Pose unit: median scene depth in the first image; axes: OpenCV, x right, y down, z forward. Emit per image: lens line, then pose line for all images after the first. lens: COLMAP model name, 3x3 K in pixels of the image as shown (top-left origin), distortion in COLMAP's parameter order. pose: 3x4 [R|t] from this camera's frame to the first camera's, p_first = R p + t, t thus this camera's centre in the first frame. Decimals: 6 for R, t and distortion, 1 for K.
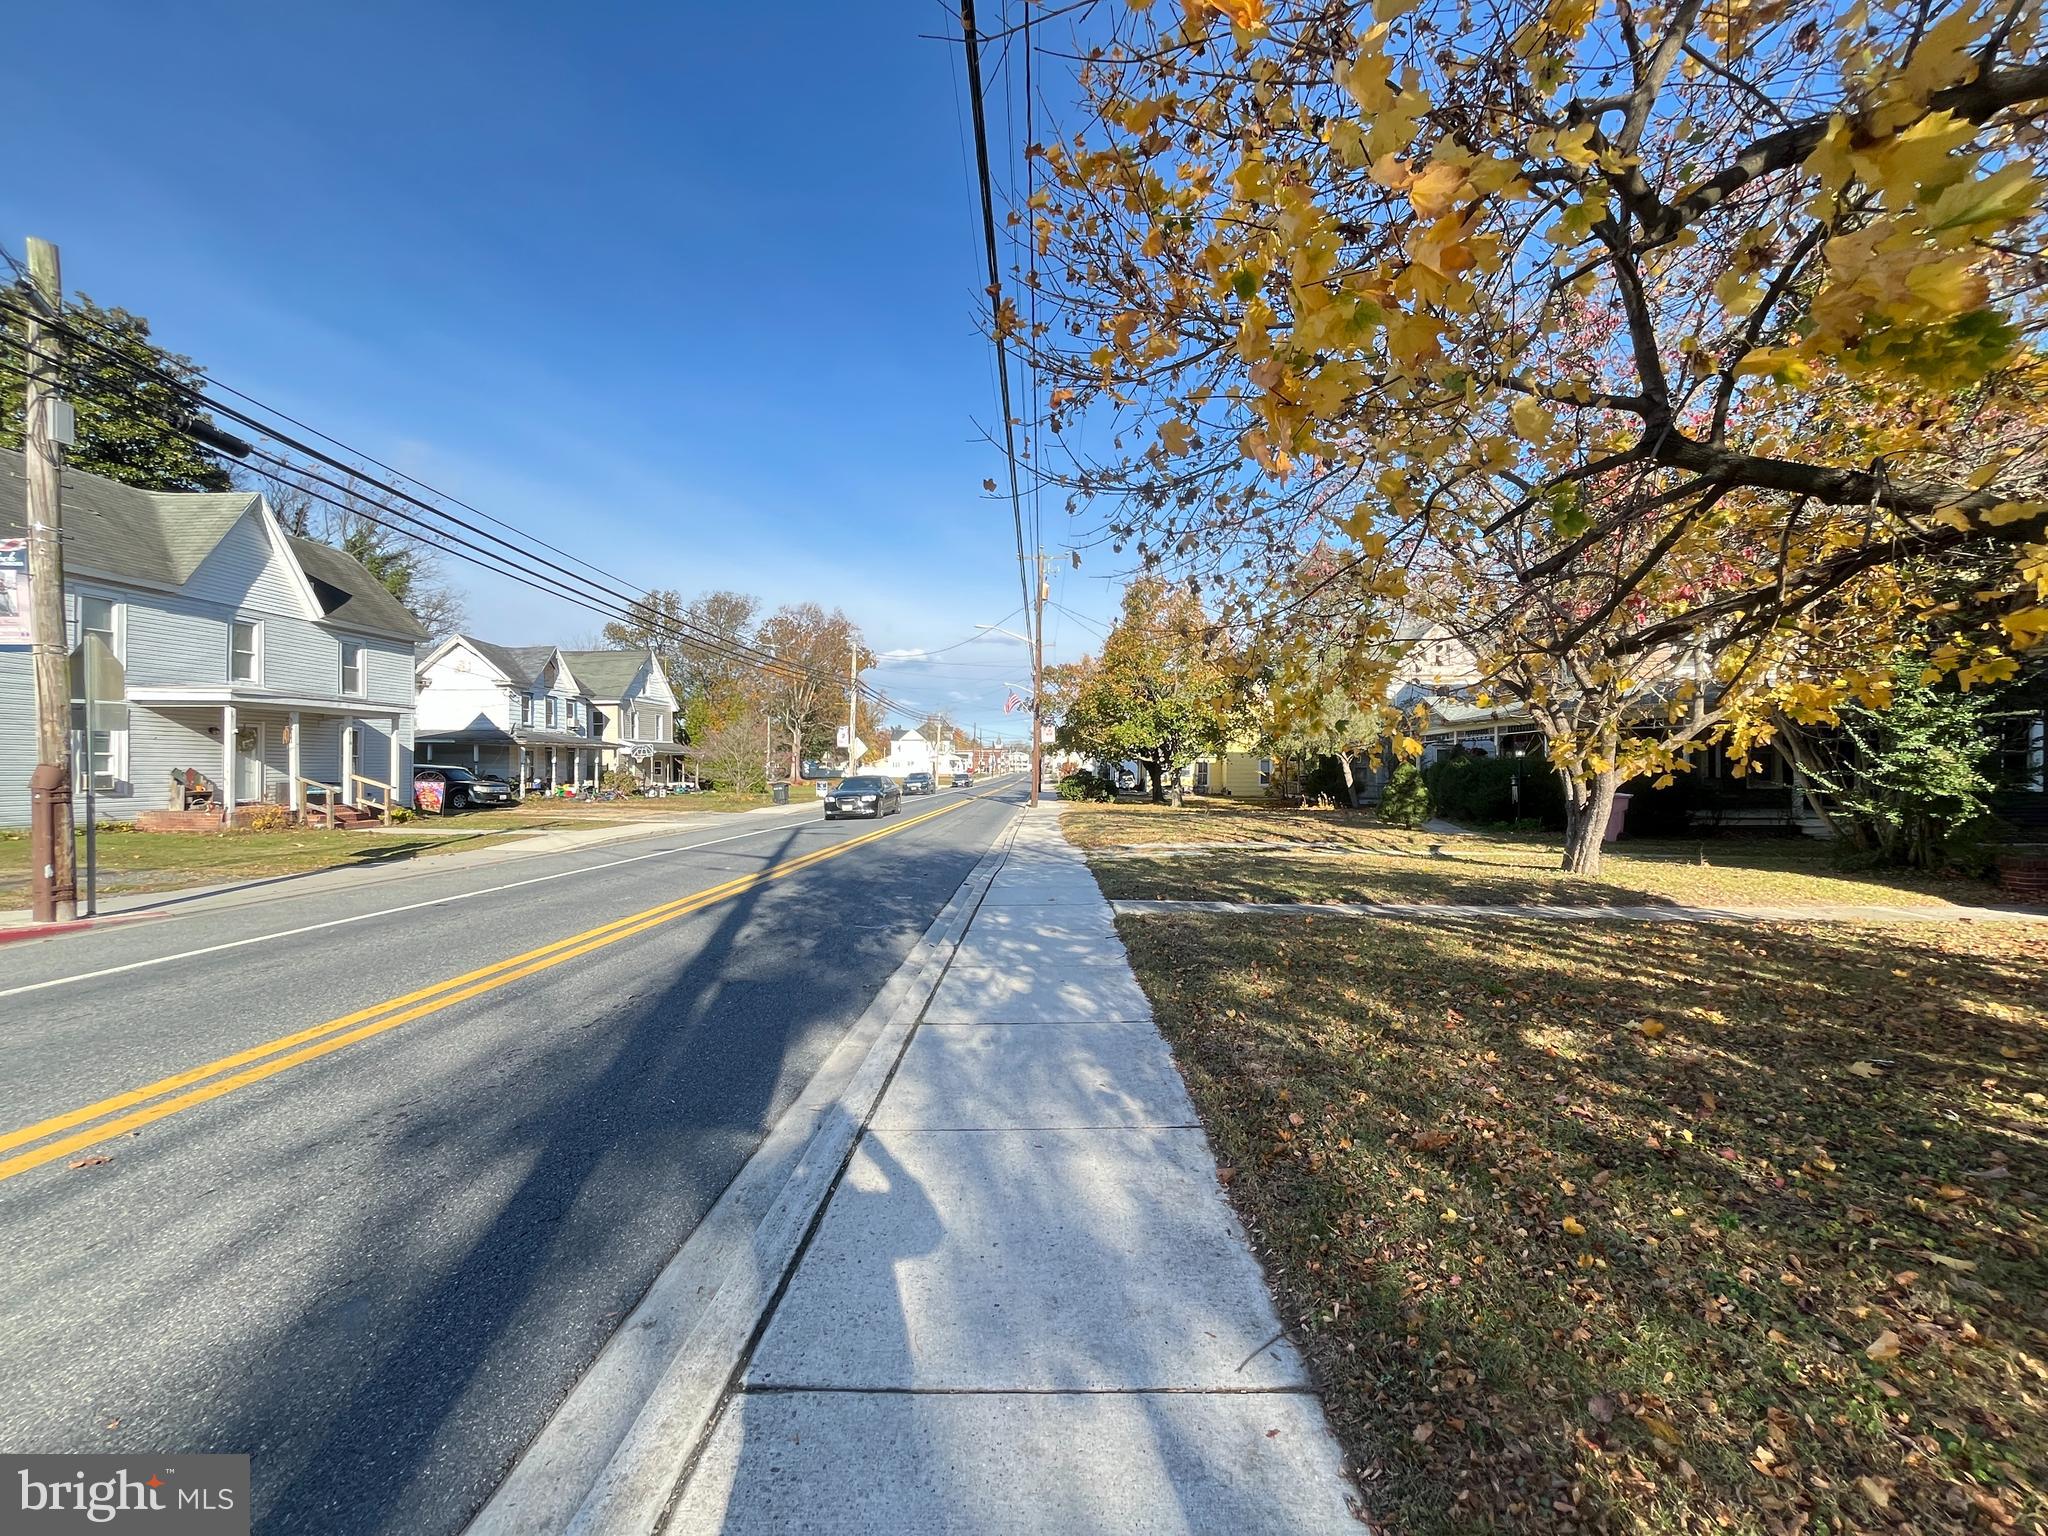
lens RADIAL K [[814.9, 0, 1026.0], [0, 814.9, 773.0], [0, 0, 1]] dist [0.000863, 0.000133]
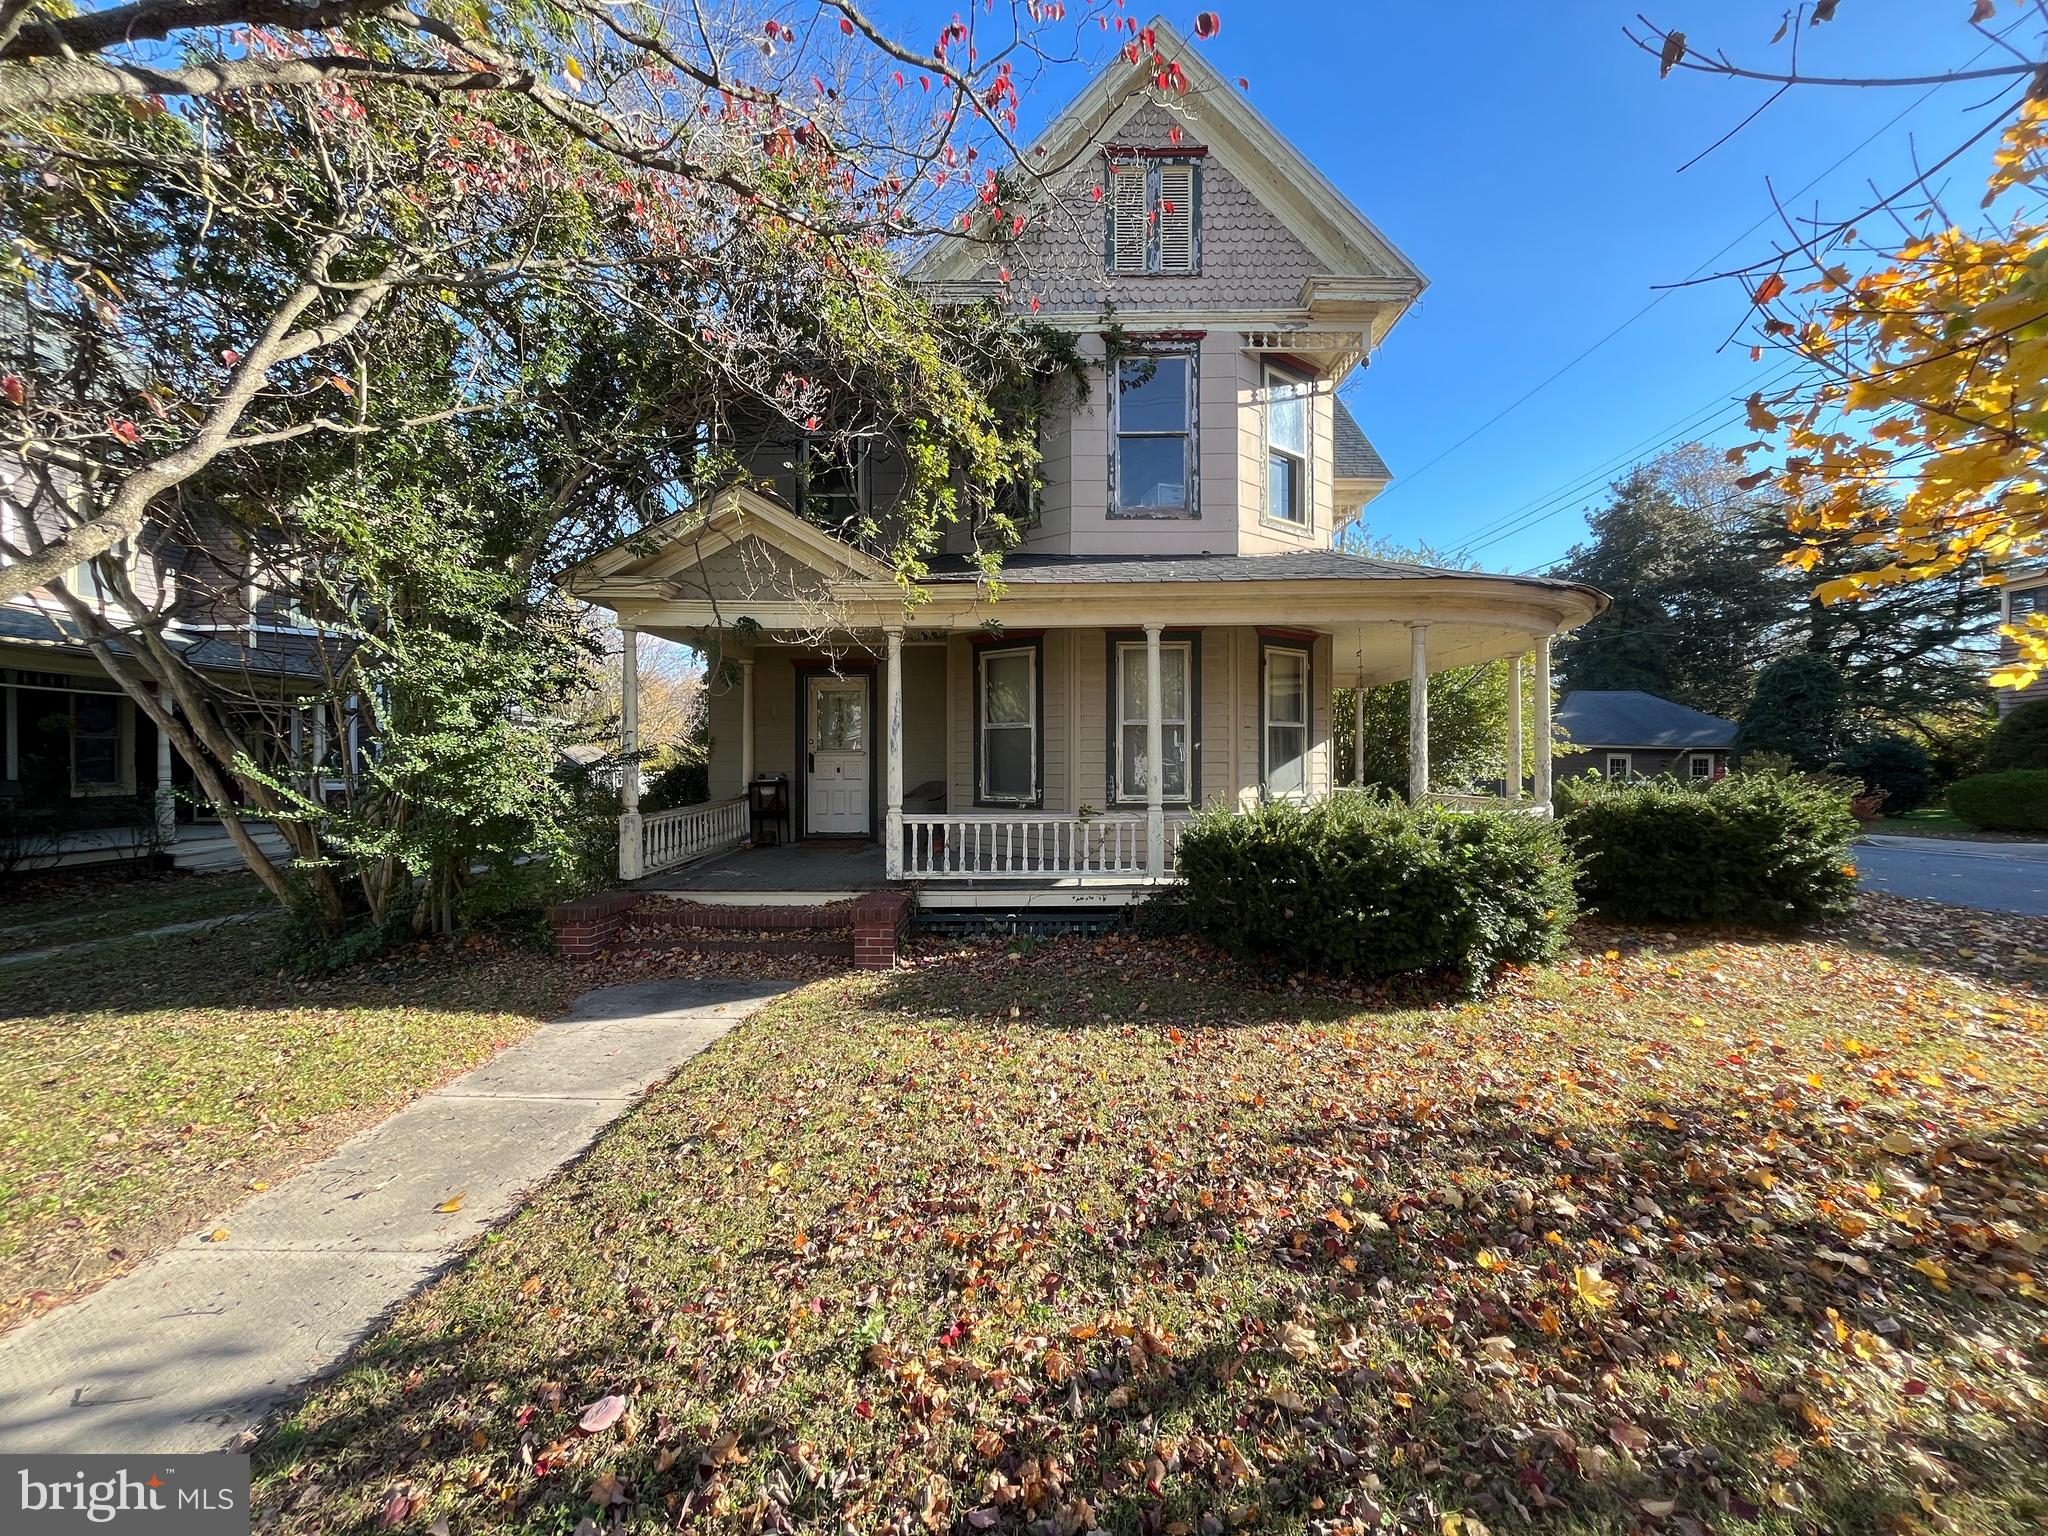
lens RADIAL K [[814.9, 0, 1021.5], [0, 814.9, 768.2], [0, 0, 1]] dist [0.000863, 0.000133]
pose [[-0.024385, -0.000757, 0.999702, 0.526658], [-0.000416, 1.000000, 0.000747, -0.004318], [-0.999703, -0.000398, -0.024385, 0.621992]]
